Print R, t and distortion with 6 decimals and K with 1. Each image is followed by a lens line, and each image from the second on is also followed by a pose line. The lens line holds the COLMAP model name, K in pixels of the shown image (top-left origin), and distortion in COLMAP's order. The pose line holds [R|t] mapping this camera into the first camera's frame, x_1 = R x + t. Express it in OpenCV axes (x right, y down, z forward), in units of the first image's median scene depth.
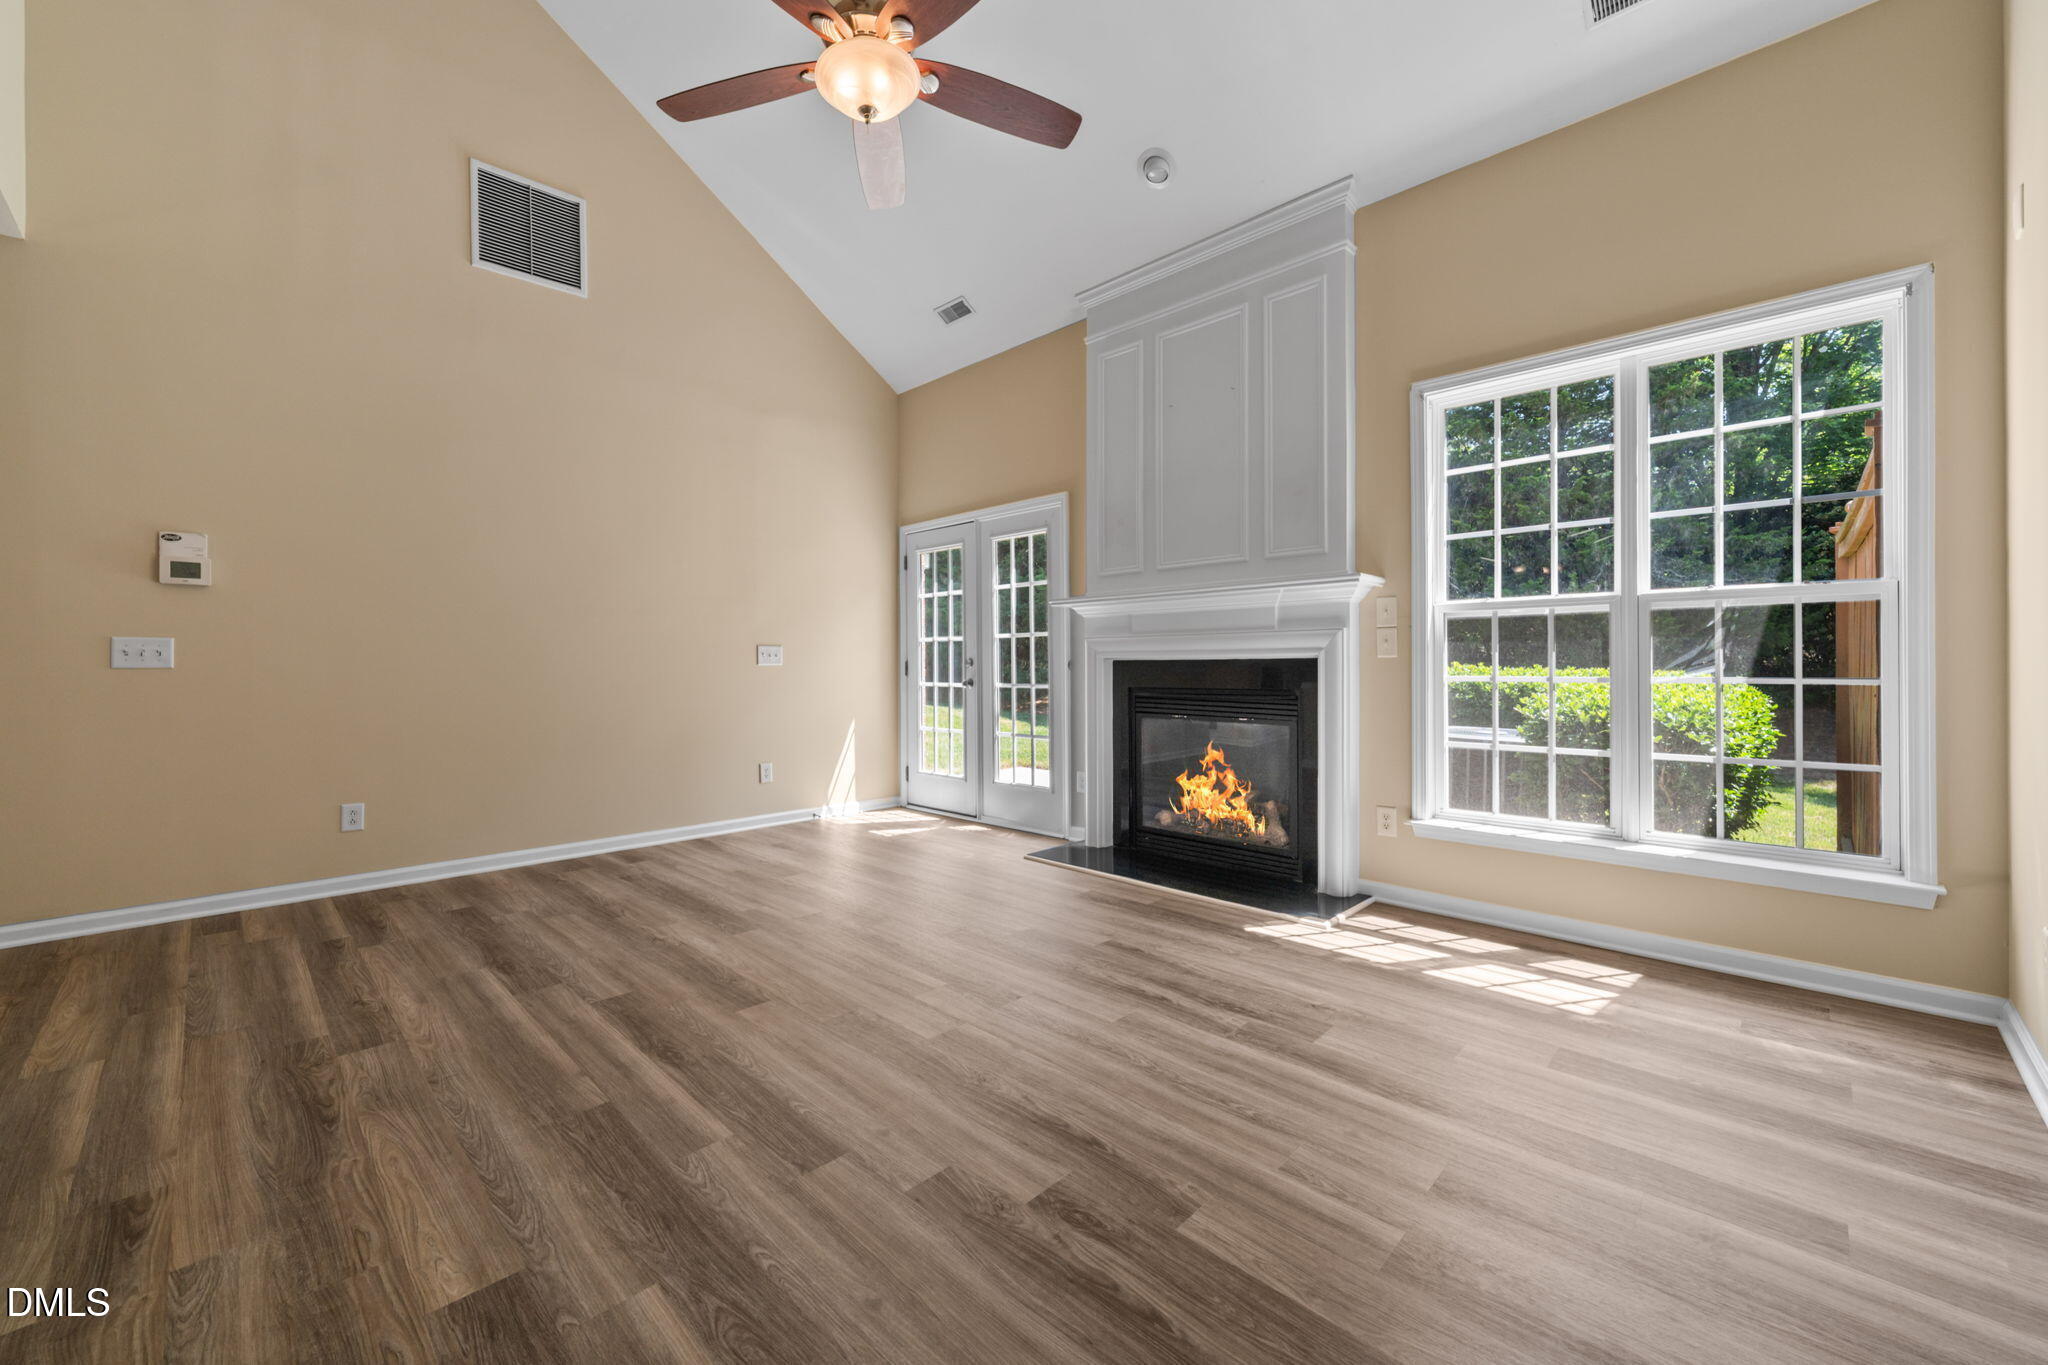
lens RADIAL K [[803.4, 0, 1020.0], [0, 803.4, 667.6], [0, 0, 1]] dist [0.000358, 0.000106]
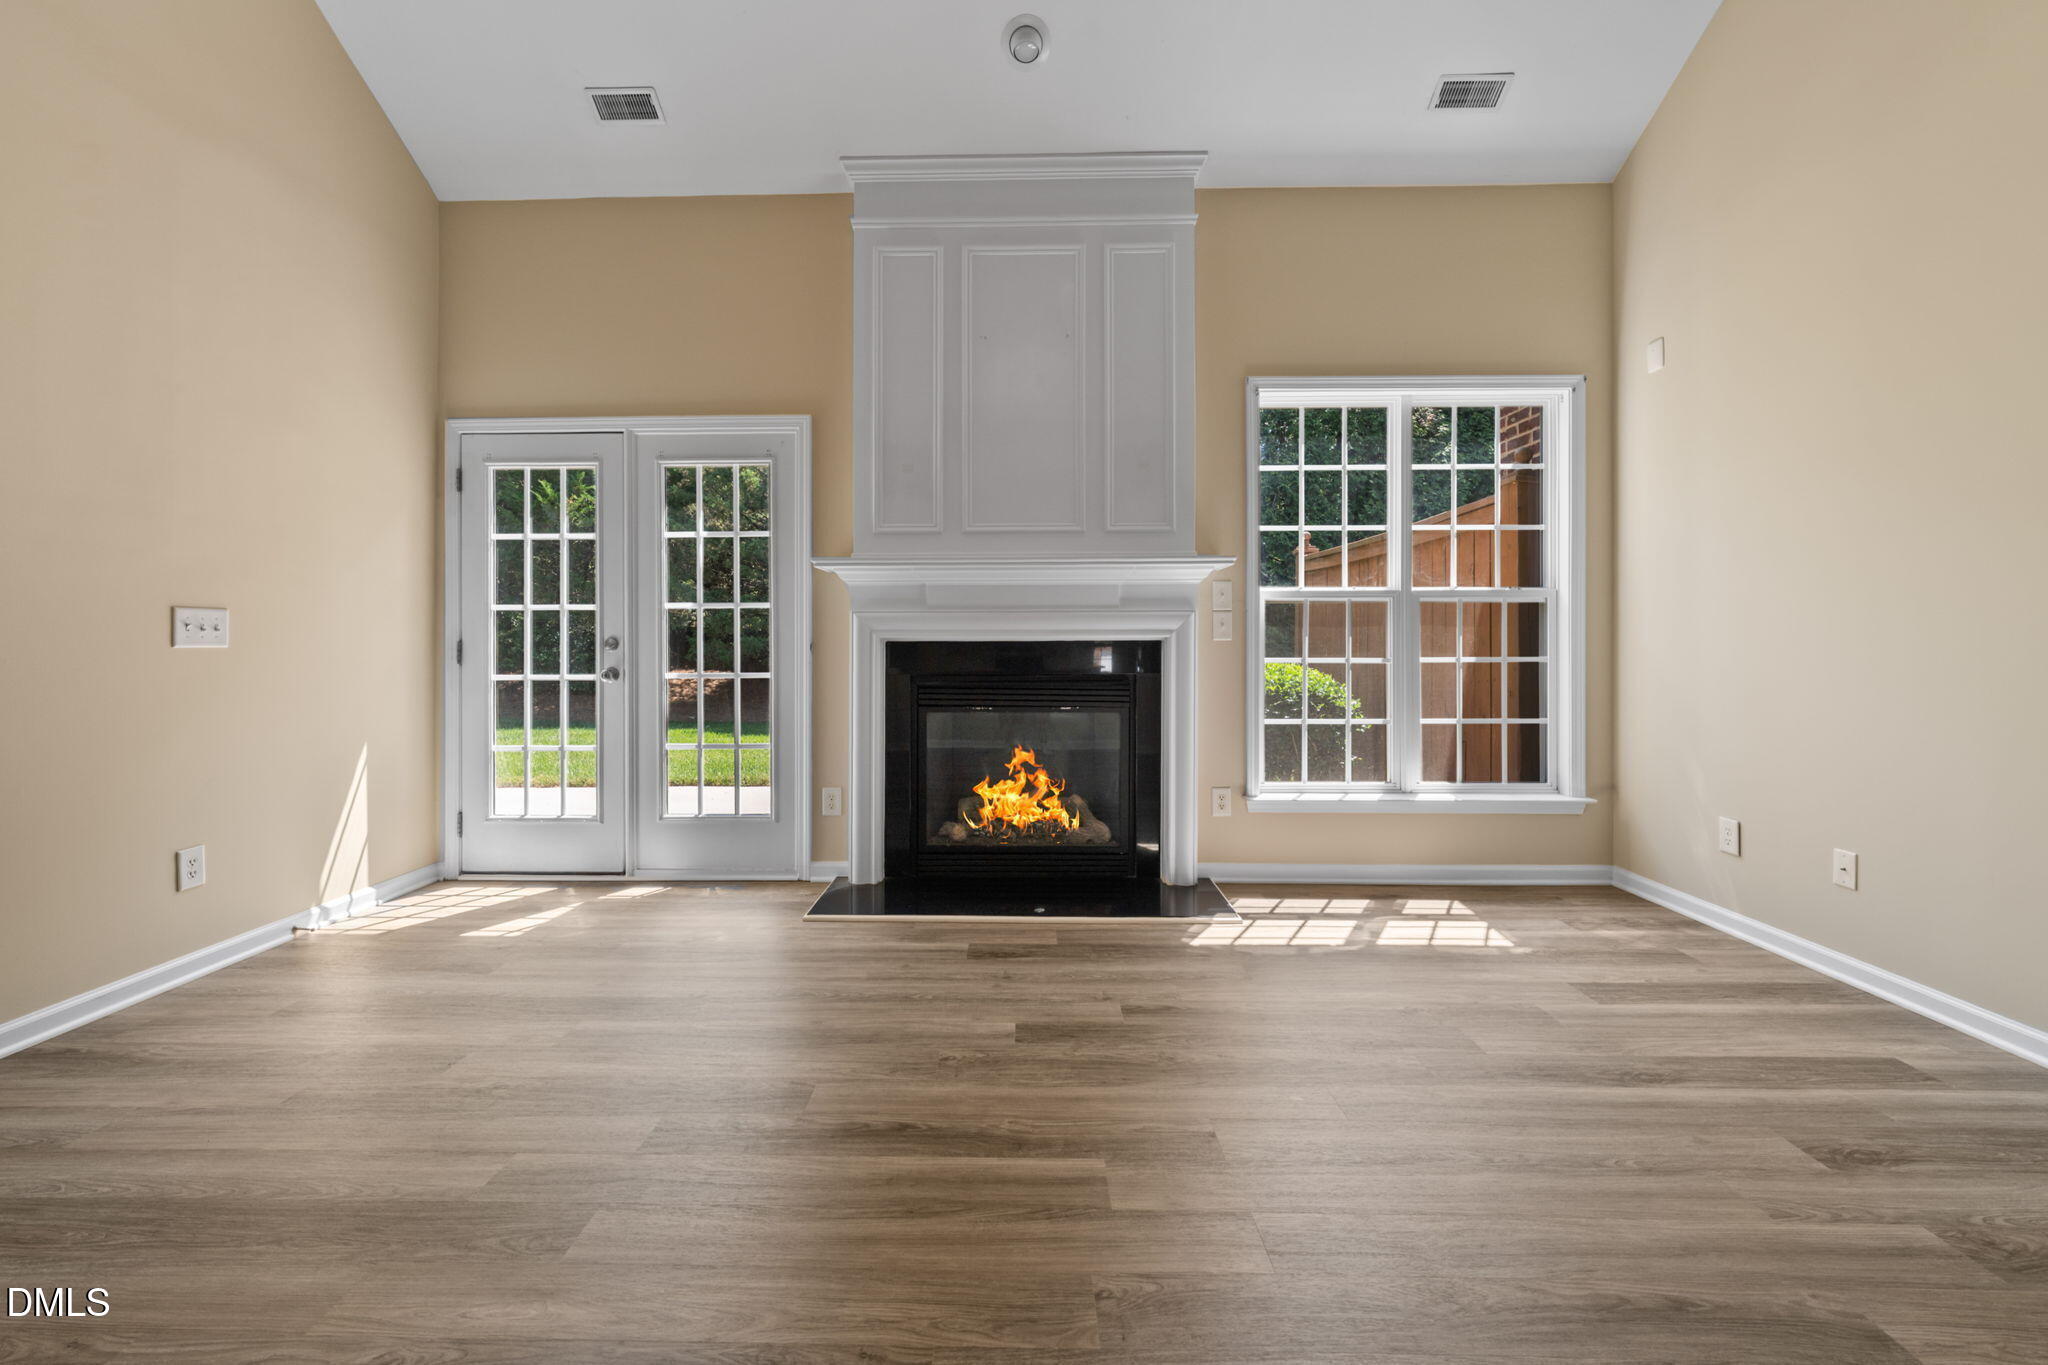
lens RADIAL K [[800.0, 0, 1012.0], [0, 800.0, 642.9], [0, 0, 1]] dist [0.000835, -0.000006]
pose [[0.723986, 0.001864, 0.689812, -0.447226], [0.000829, 0.999993, -0.003573, -0.006040], [-0.689814, 0.003159, 0.723979, 0.464359]]
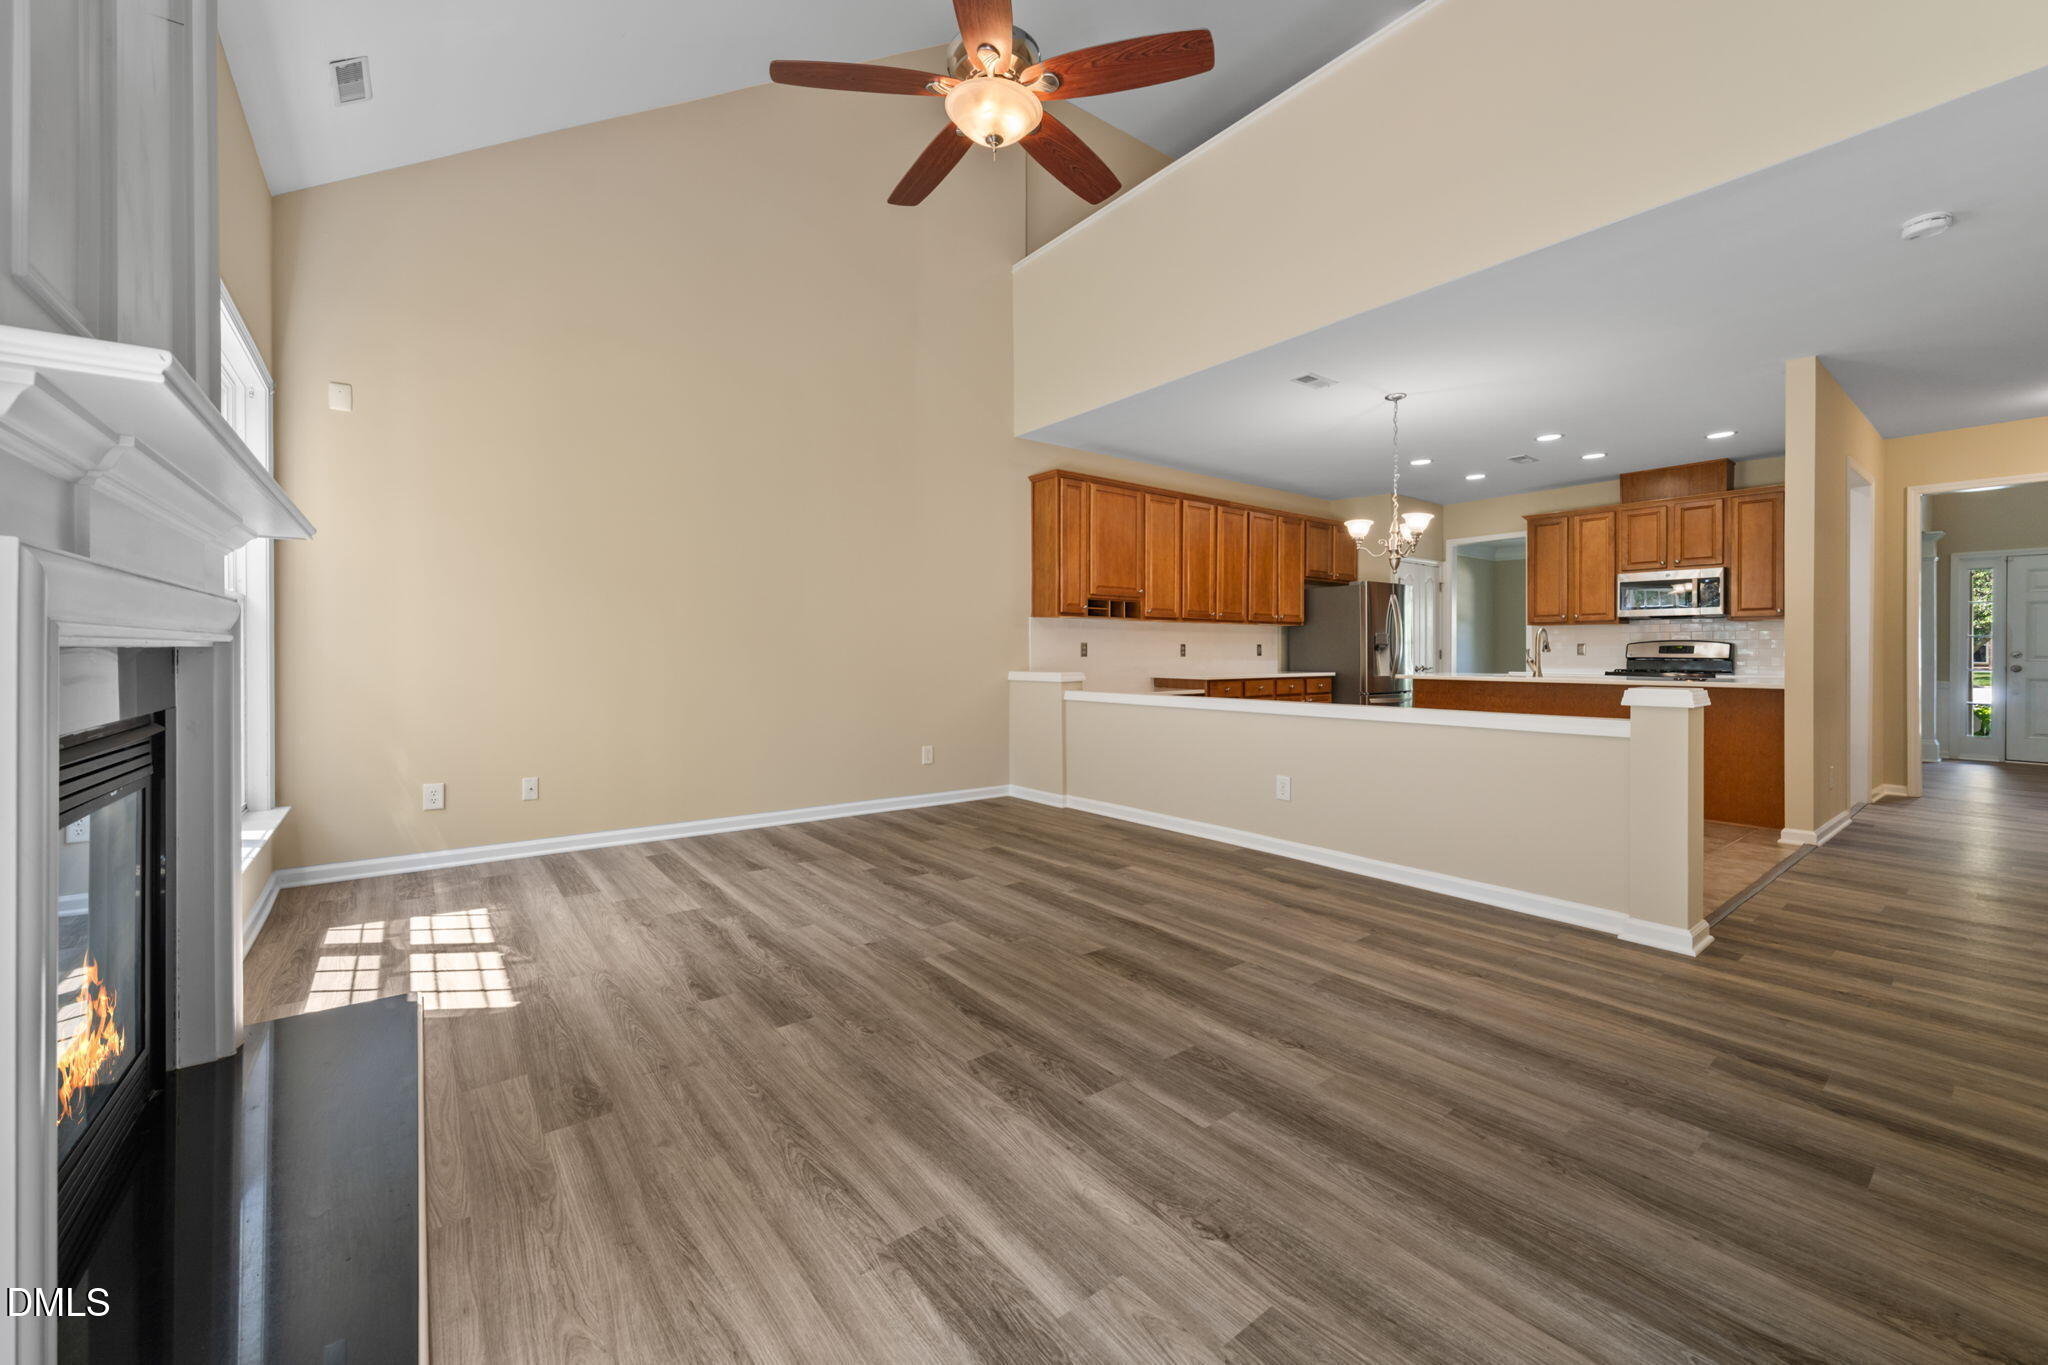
lens RADIAL K [[796.5, 0, 1010.6], [0, 796.5, 656.9], [0, 0, 1]] dist [0.000955, 0.000244]
pose [[-0.988907, 0.003429, 0.148497, -0.280263], [0.005297, 0.999912, 0.012185, -0.010233], [-0.148442, 0.012836, -0.988838, 1.565462]]
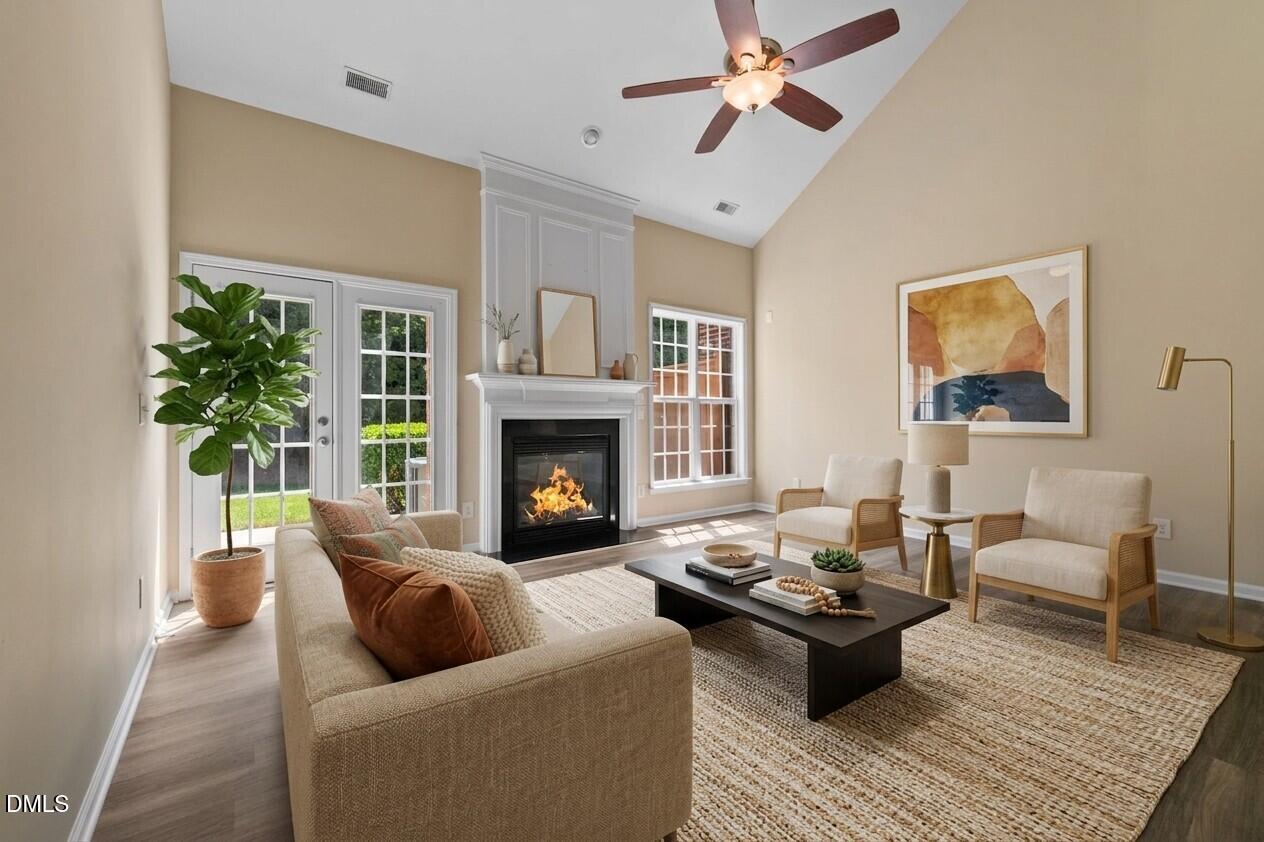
lens RADIAL K [[516.4, 0, 615.7], [0, 516.4, 416.0], [0, 0, 1]] dist [0.000397, 0.000020]
pose [[0.167399, 0.008082, 0.985856, -1.019202], [0.005045, 0.999946, -0.009054, -0.007088], [-0.985876, 0.006490, 0.167350, 0.850308]]
